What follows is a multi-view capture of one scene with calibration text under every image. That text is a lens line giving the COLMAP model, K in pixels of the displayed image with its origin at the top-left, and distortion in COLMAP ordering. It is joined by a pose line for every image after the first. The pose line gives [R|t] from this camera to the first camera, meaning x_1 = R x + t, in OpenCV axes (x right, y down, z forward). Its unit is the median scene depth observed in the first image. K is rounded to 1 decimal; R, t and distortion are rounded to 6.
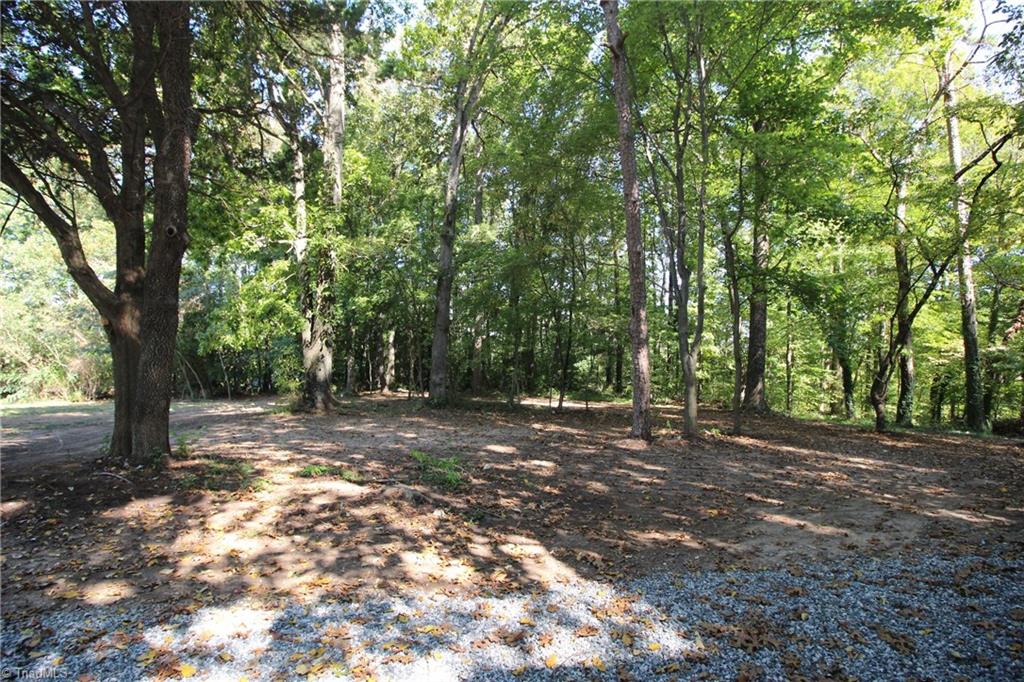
lens RADIAL K [[478.6, 0, 507.4], [0, 478.6, 334.5], [0, 0, 1]] dist [0.002431, -0.016367]
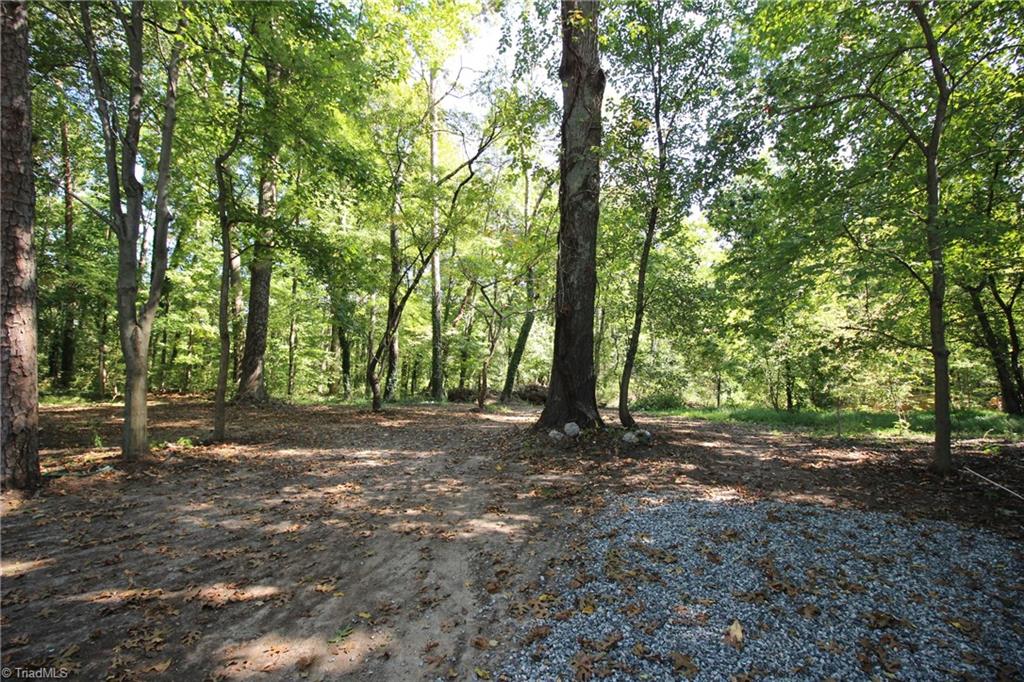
lens RADIAL K [[478.6, 0, 507.4], [0, 478.6, 334.5], [0, 0, 1]] dist [0.002431, -0.016367]
pose [[0.577718, 0.017805, 0.816042, 0.084714], [-0.045561, 0.998907, 0.010460, 0.013901], [-0.814964, -0.043222, 0.577898, 0.144152]]
